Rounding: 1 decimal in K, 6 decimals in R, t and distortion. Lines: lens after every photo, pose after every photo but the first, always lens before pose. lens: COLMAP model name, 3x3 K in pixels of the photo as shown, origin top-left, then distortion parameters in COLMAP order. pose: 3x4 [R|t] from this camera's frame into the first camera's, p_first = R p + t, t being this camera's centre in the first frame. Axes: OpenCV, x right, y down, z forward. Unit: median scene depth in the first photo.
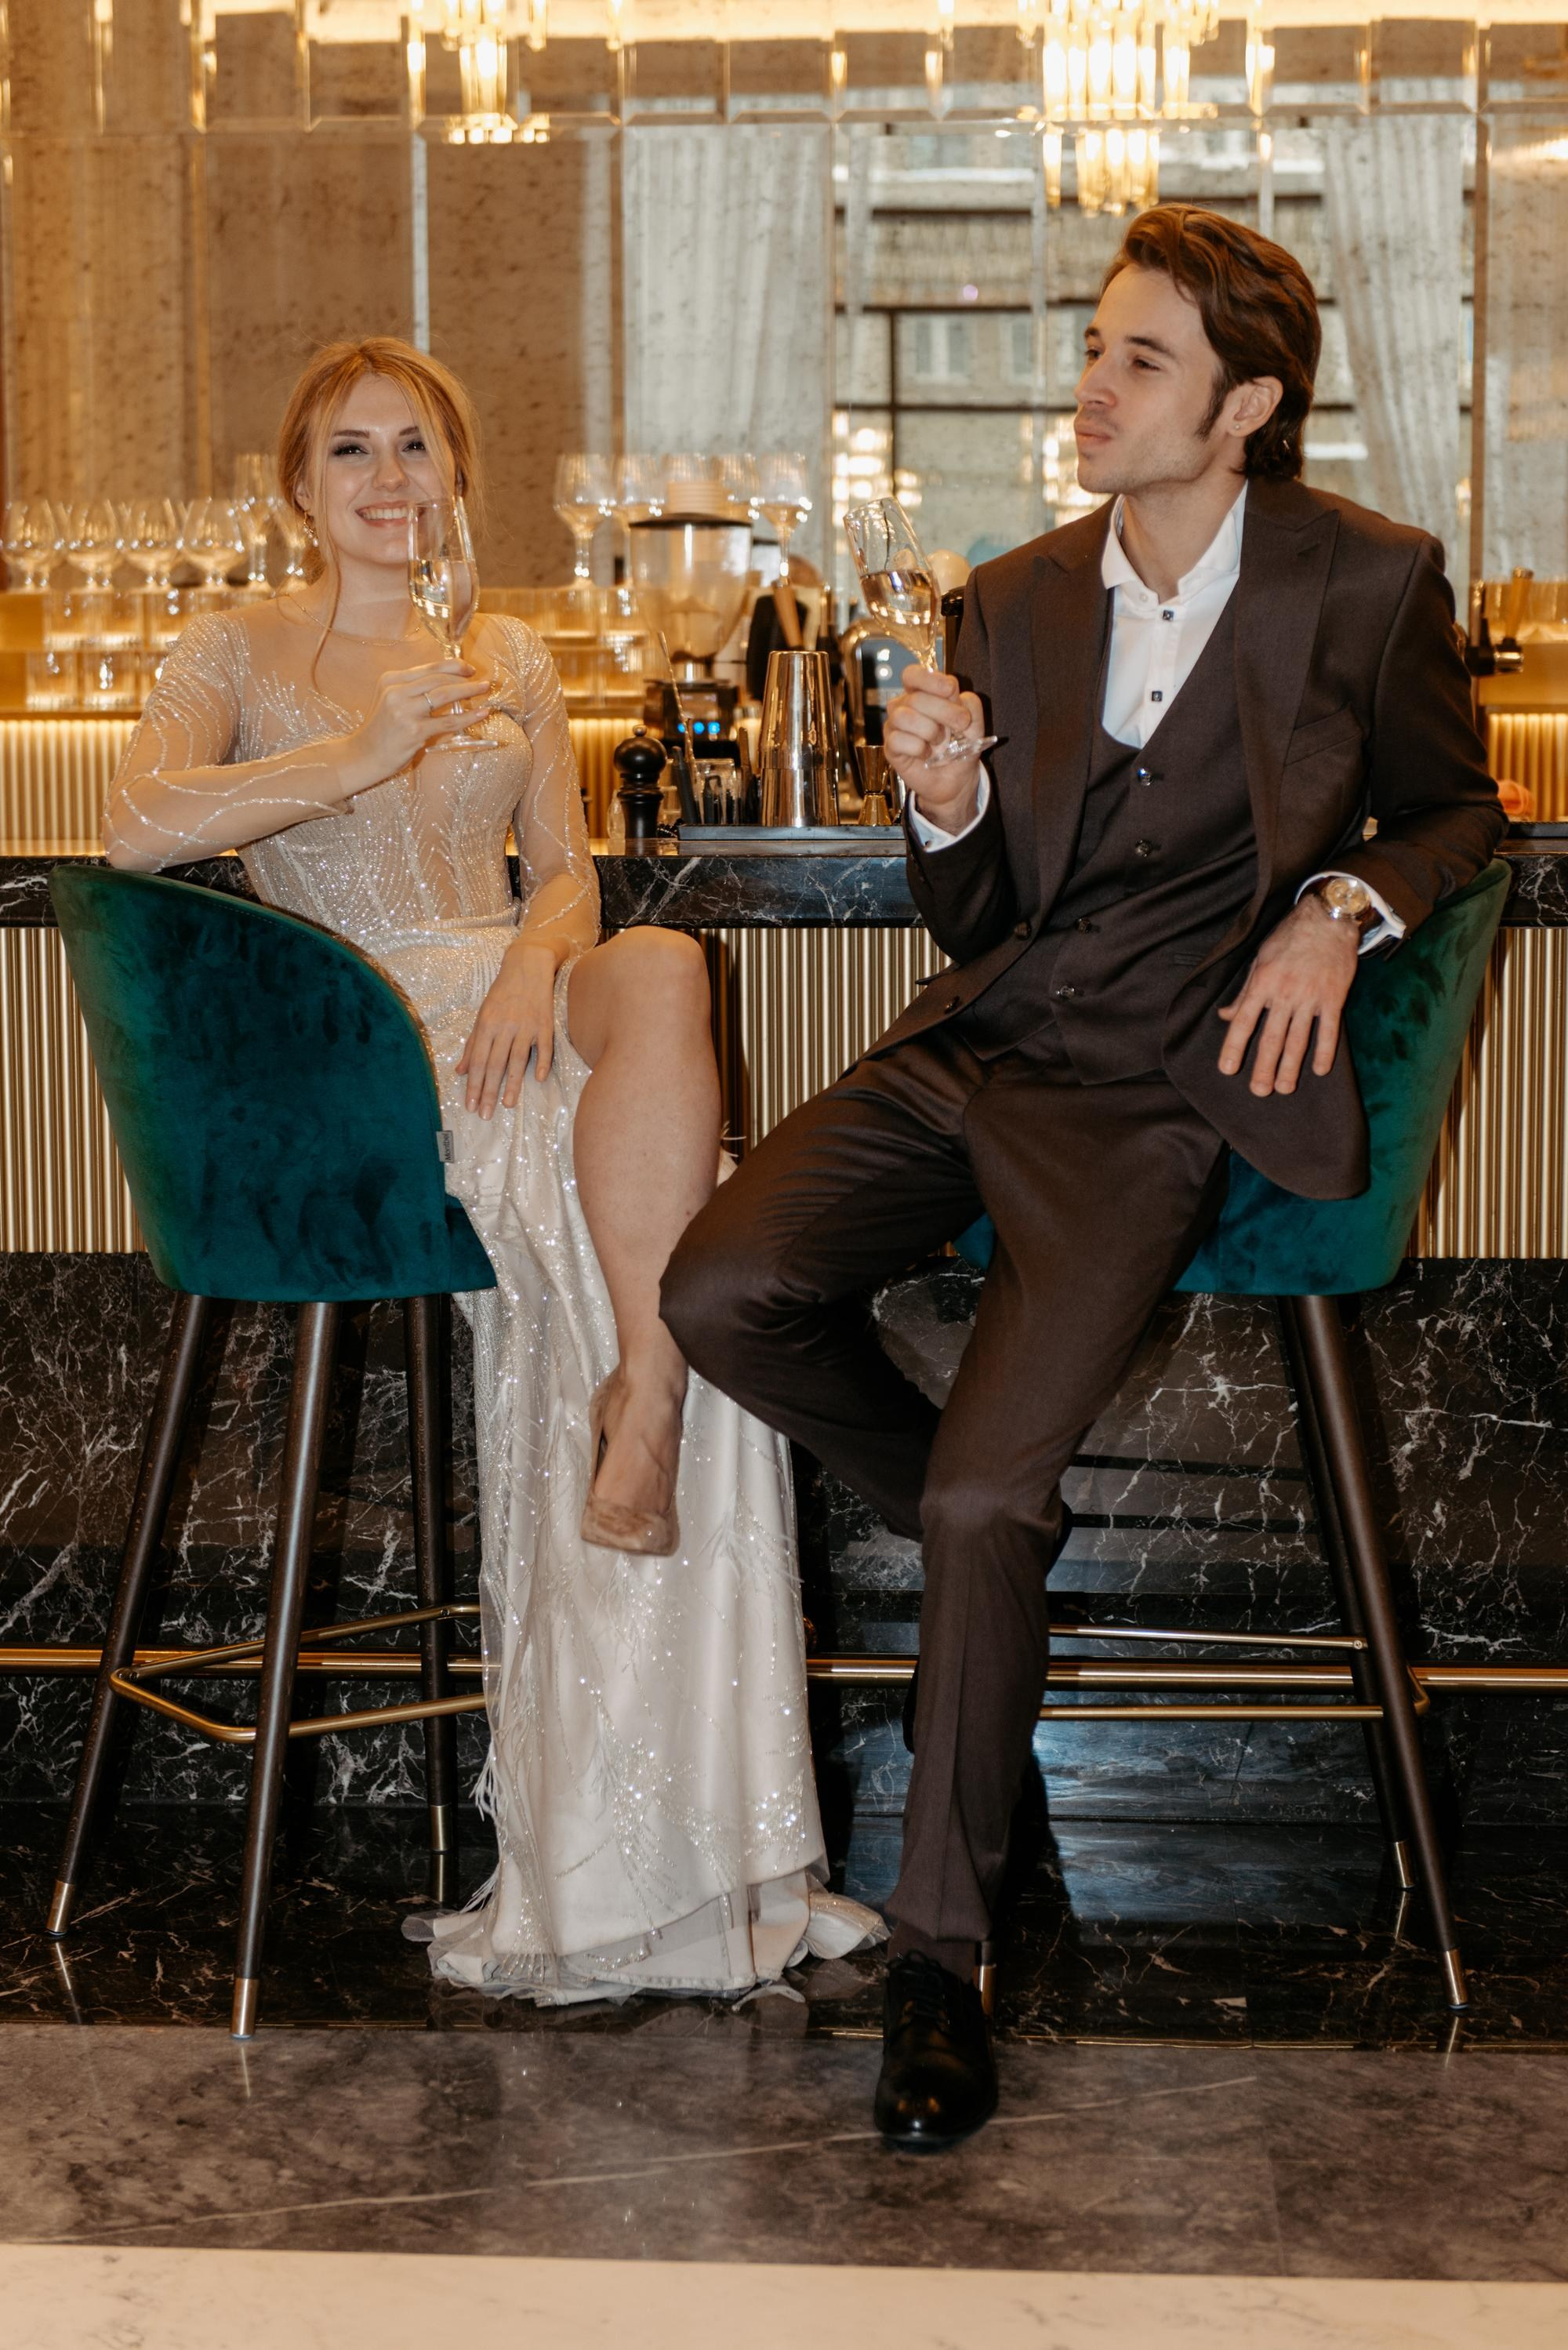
lens RADIAL K [[4289.2, 0, 784.0], [0, 4289.2, 1175.0], [0, 0, 1]] dist [0.031435, -0.184367]
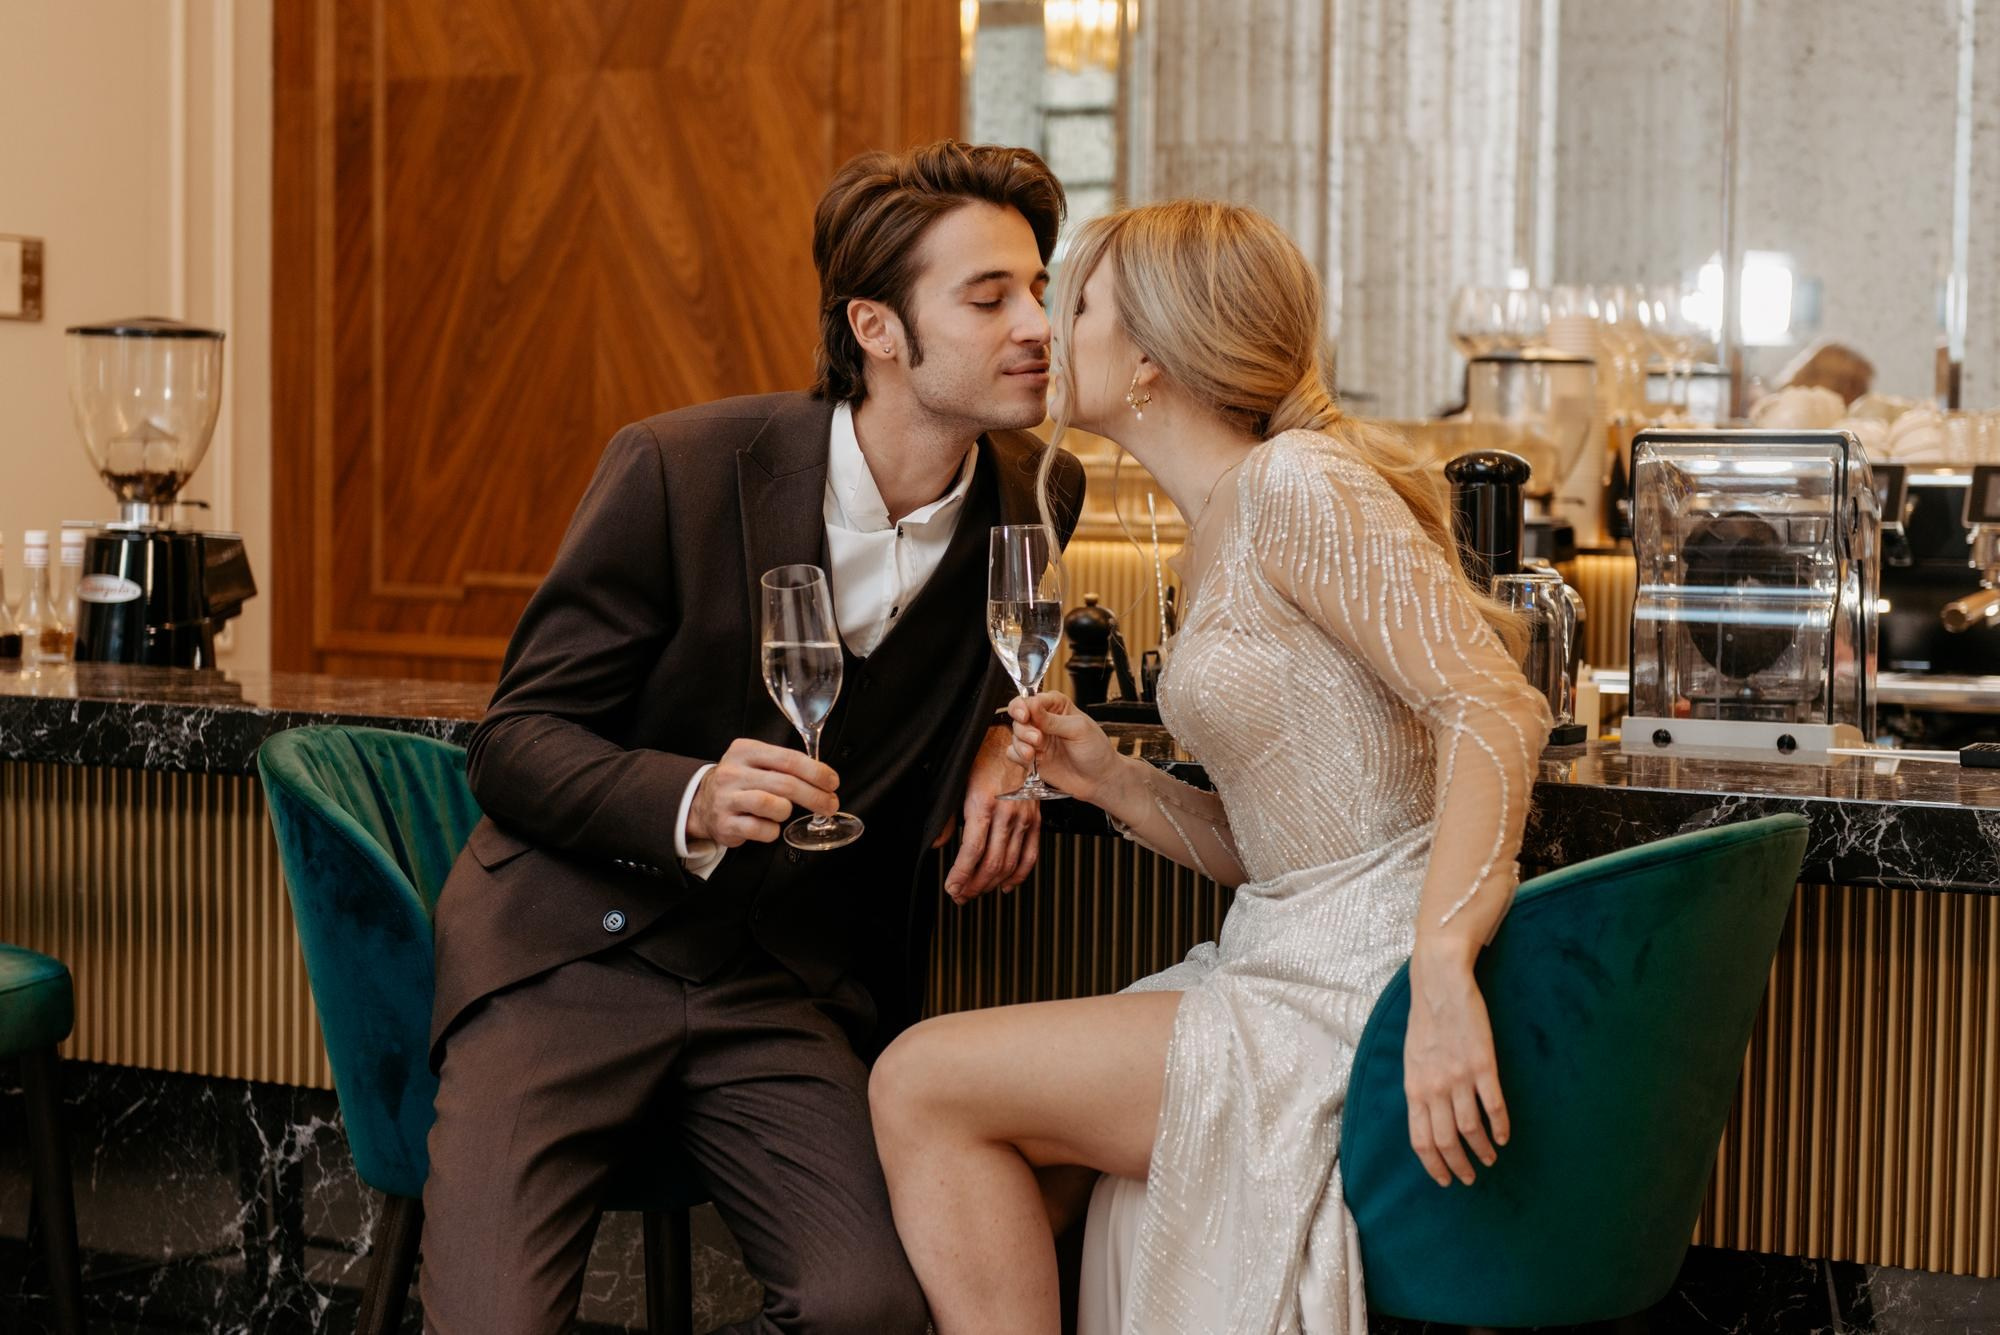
lens RADIAL K [[3650.7, 0, 1000.0], [0, 3650.7, 667.5], [0, 0, 1]] dist [0.031435, -0.184367]
pose [[0.924931, 0.042178, -0.377787, 0.310529], [-0.061668, 0.997309, -0.039638, -0.067841], [0.375099, 0.059960, 0.925044, 0.303966]]
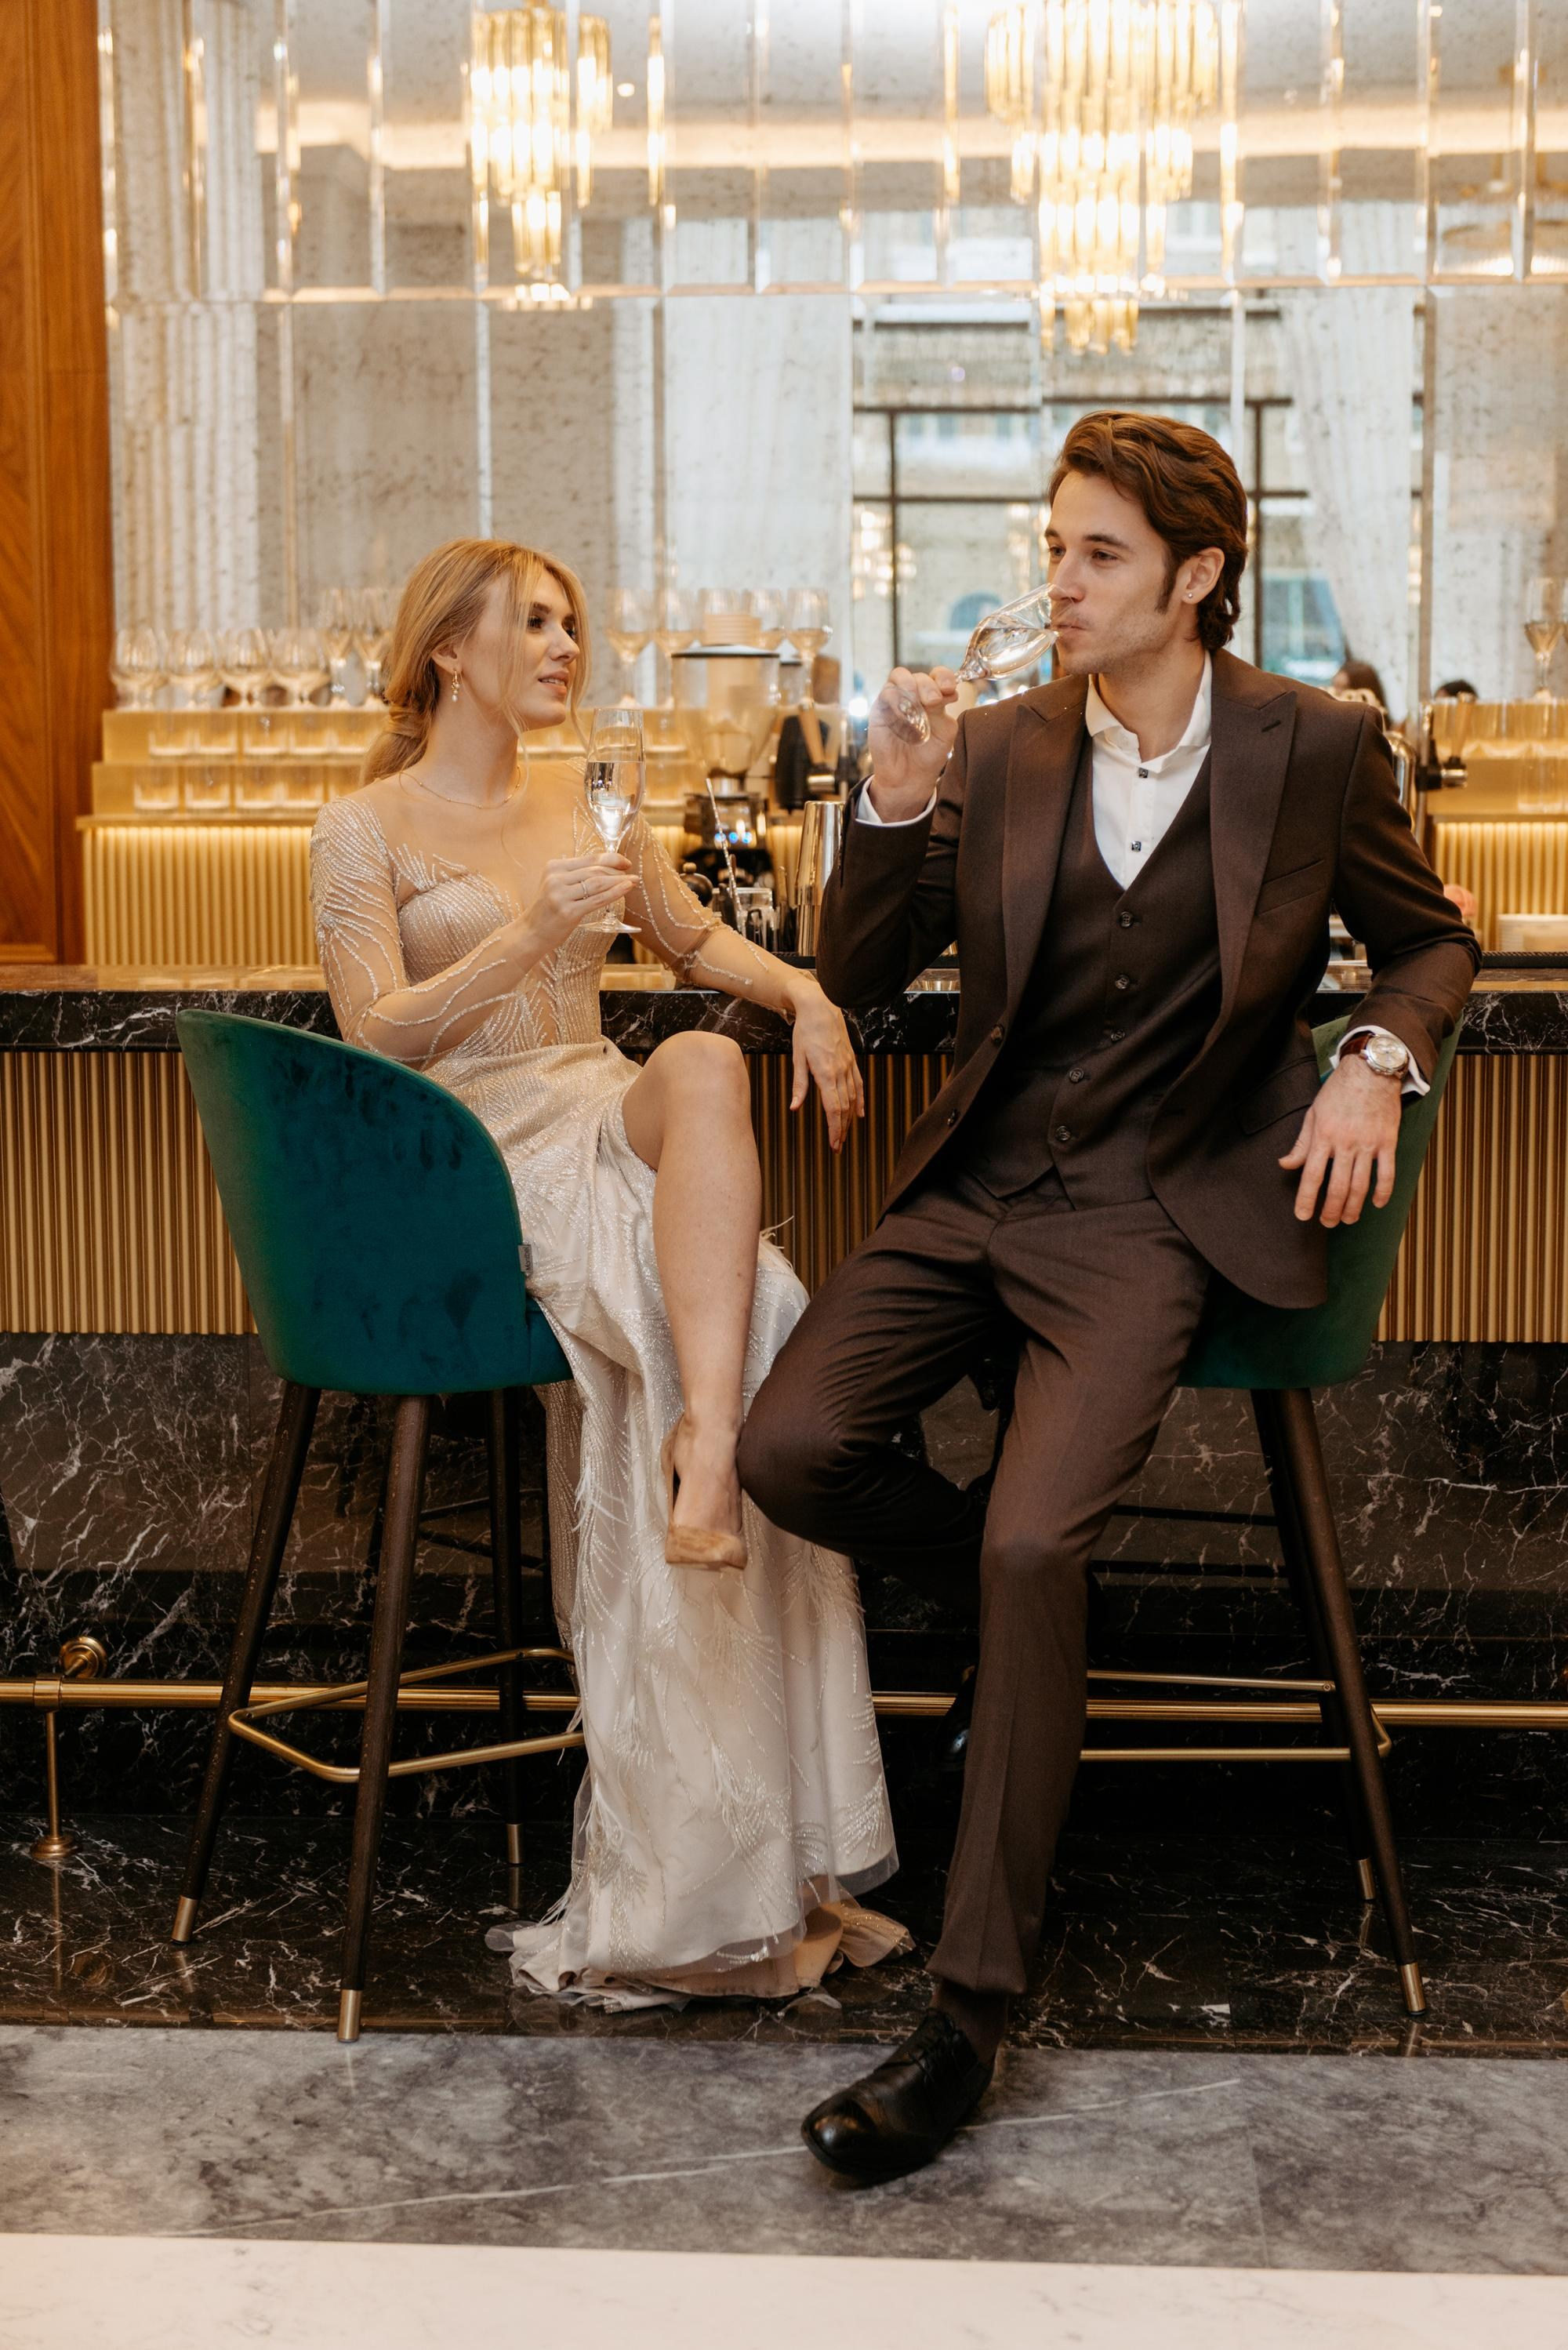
lens RADIAL K [[3879.7, 0, 784.0], [0, 3879.7, 1175.0], [0, 0, 1]] dist [0.025283, -0.088648]
pose [[1.000000, -0.000033, -0.000775, -0.009847], [0.000036, 0.999991, 0.004214, -0.033346], [0.000774, -0.004214, 0.999991, -0.028498]]
